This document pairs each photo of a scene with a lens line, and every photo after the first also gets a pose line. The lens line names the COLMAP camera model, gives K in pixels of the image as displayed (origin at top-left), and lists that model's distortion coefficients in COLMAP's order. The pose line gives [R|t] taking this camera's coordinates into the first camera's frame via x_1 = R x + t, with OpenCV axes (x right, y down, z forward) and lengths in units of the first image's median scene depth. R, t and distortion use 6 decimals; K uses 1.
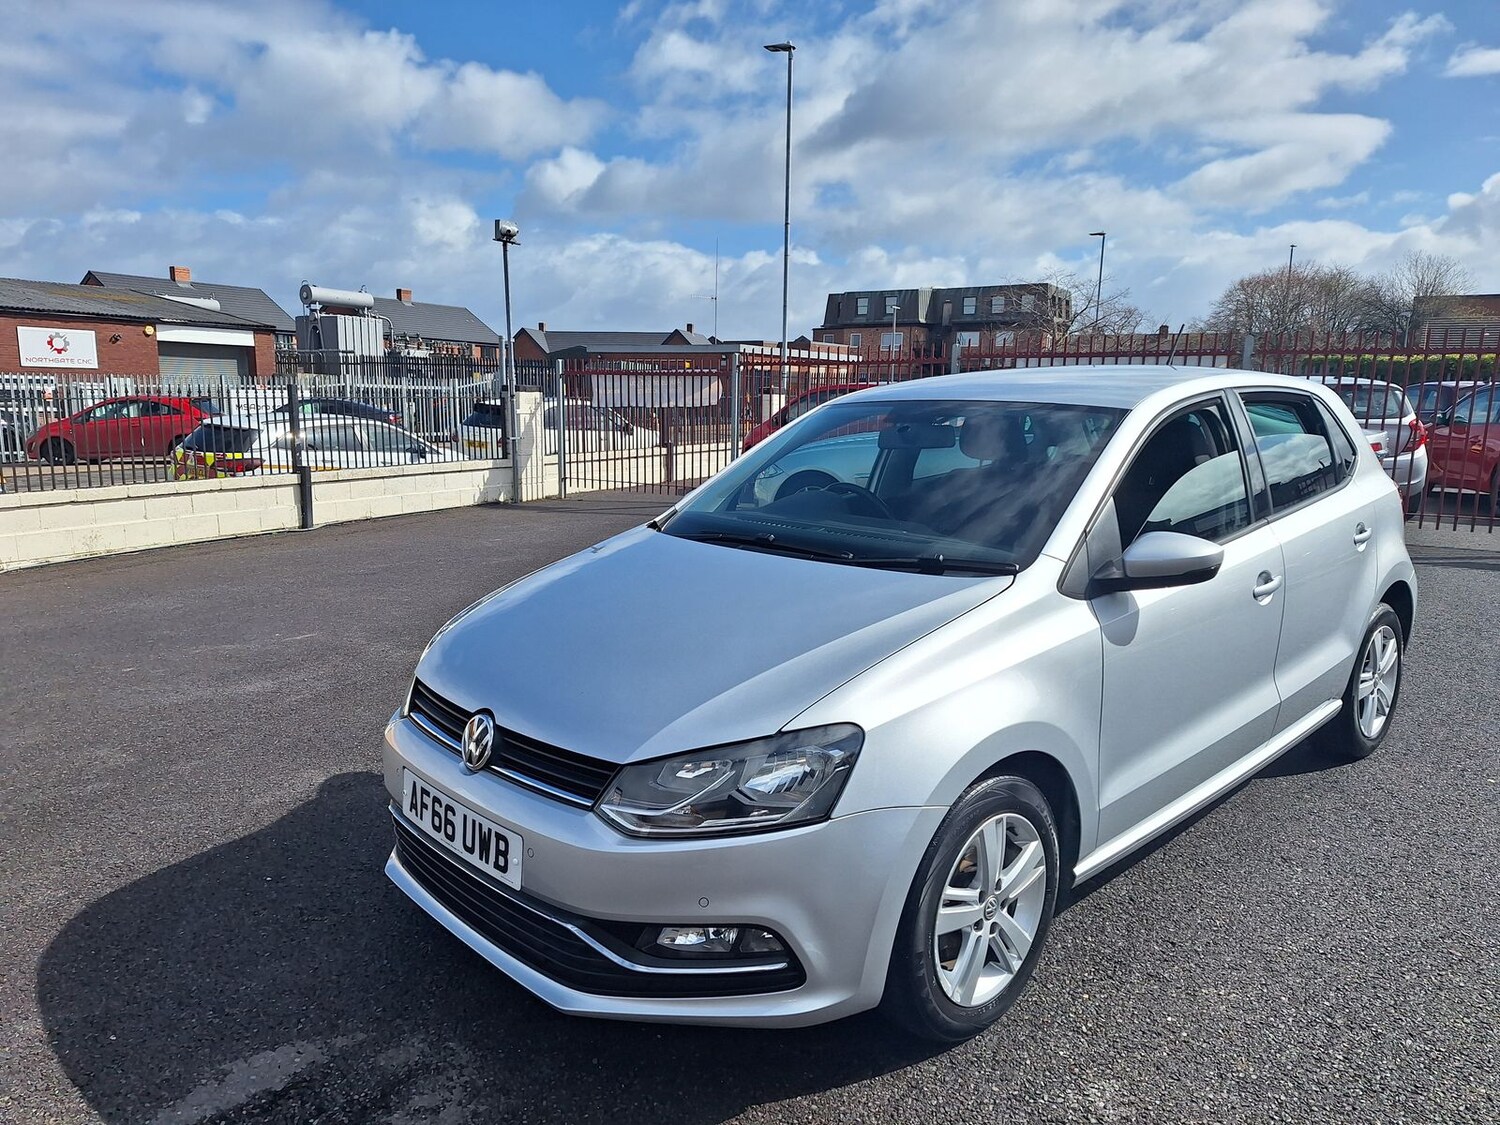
lens RADIAL K [[1028.6, 0, 736.9], [0, 1028.6, 567.8], [0, 0, 1]] dist [0.077407, -0.091253]
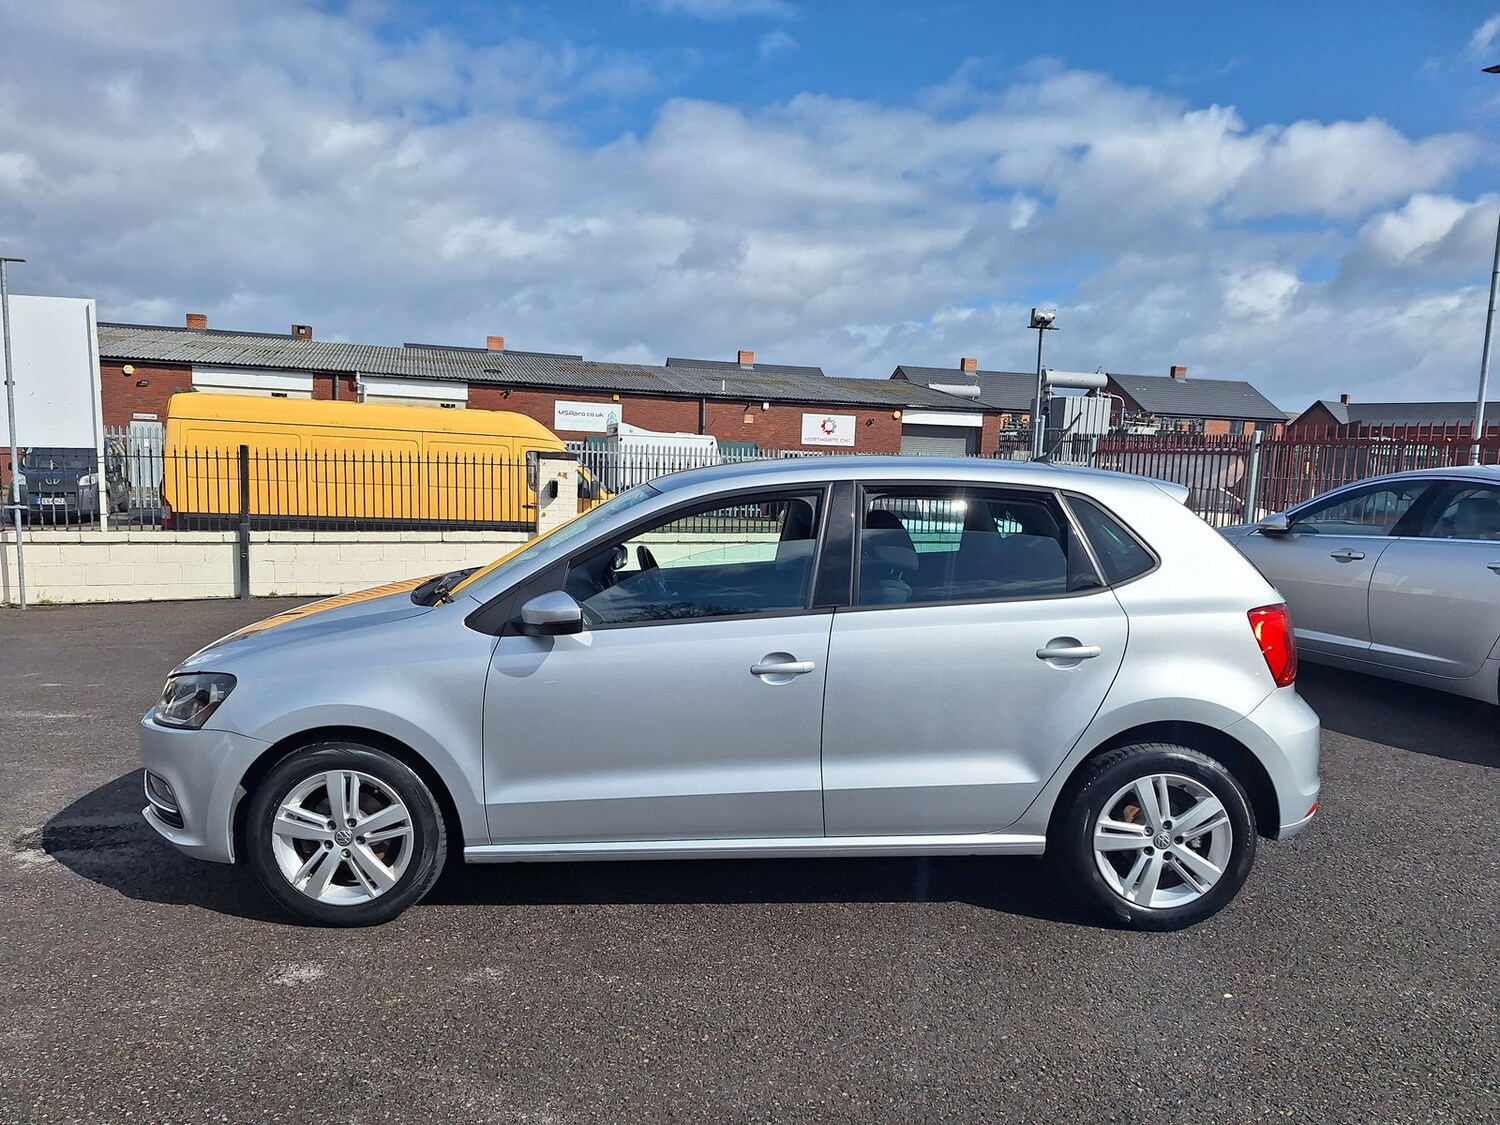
lens RADIAL K [[1025.4, 0, 735.0], [0, 1025.4, 590.7], [0, 0, 1]] dist [0.080834, -0.089768]
pose [[0.744950, 0.100008, -0.659582, 0.894252], [-0.132944, 0.991124, 0.000128, -0.040472], [0.653740, 0.087592, 0.751633, 0.160060]]
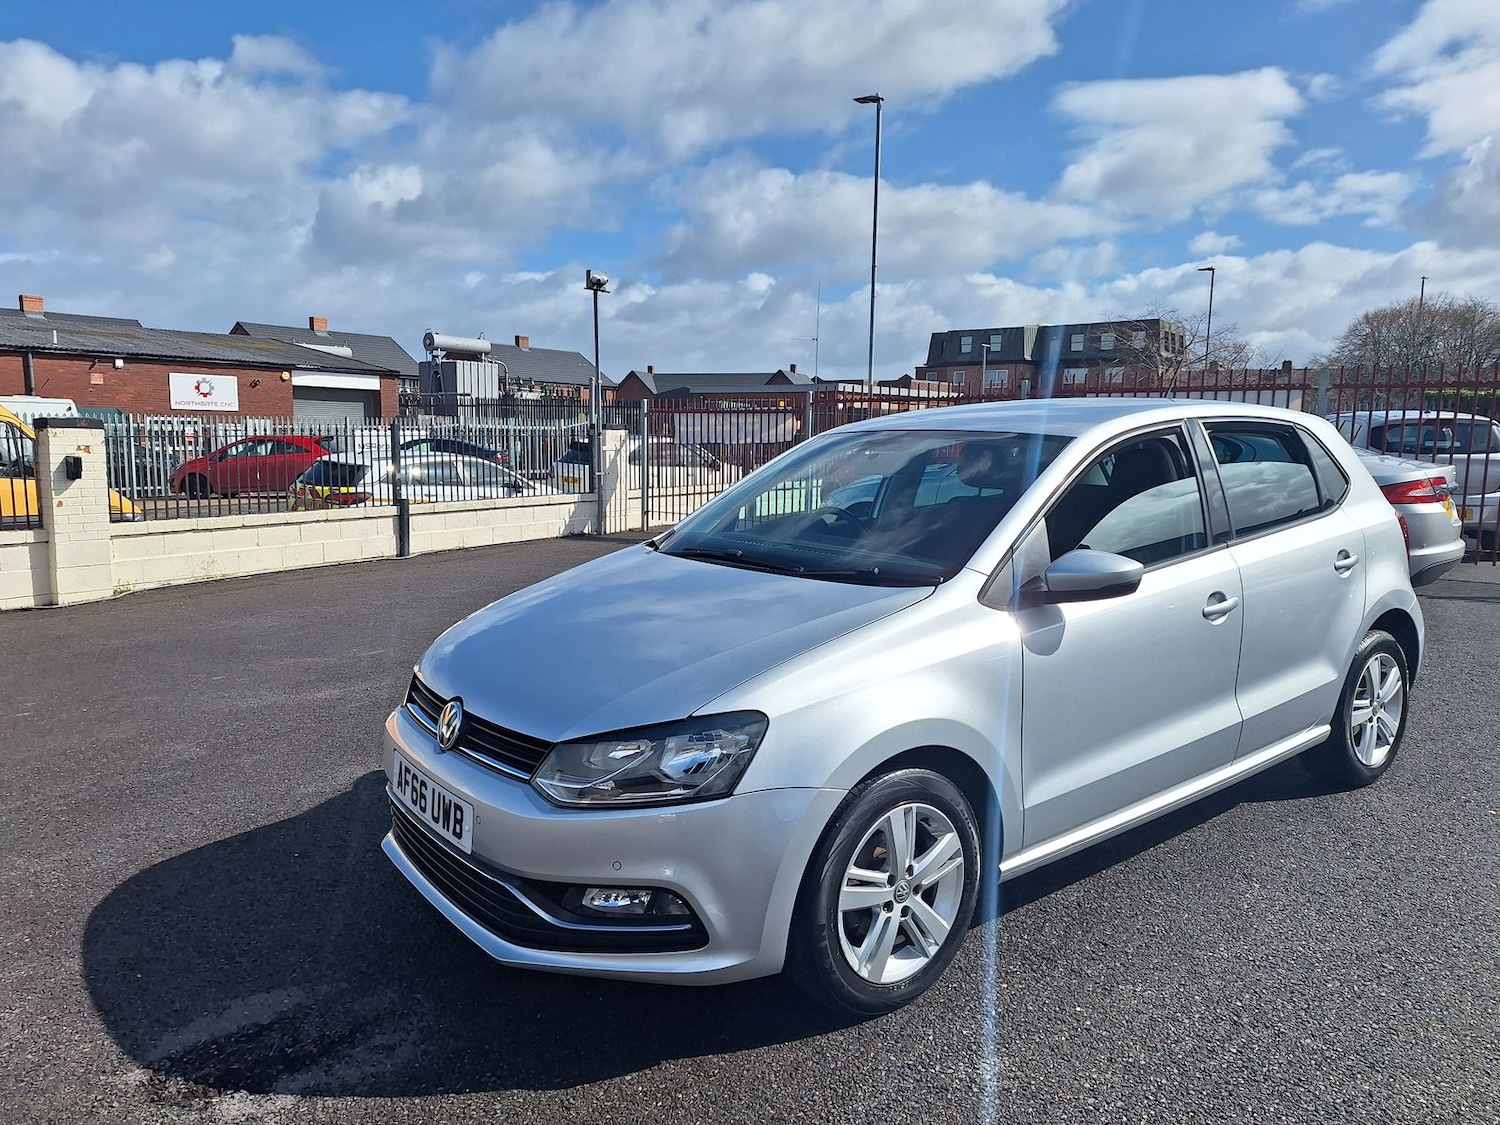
lens RADIAL K [[1023.9, 0, 734.2], [0, 1023.9, 547.2], [0, 0, 1]] dist [0.094650, -0.117327]
pose [[0.994517, 0.008360, -0.104239, 0.106023], [-0.014174, 0.998377, -0.055161, 0.018034], [0.103609, 0.056336, 0.993021, -0.064462]]
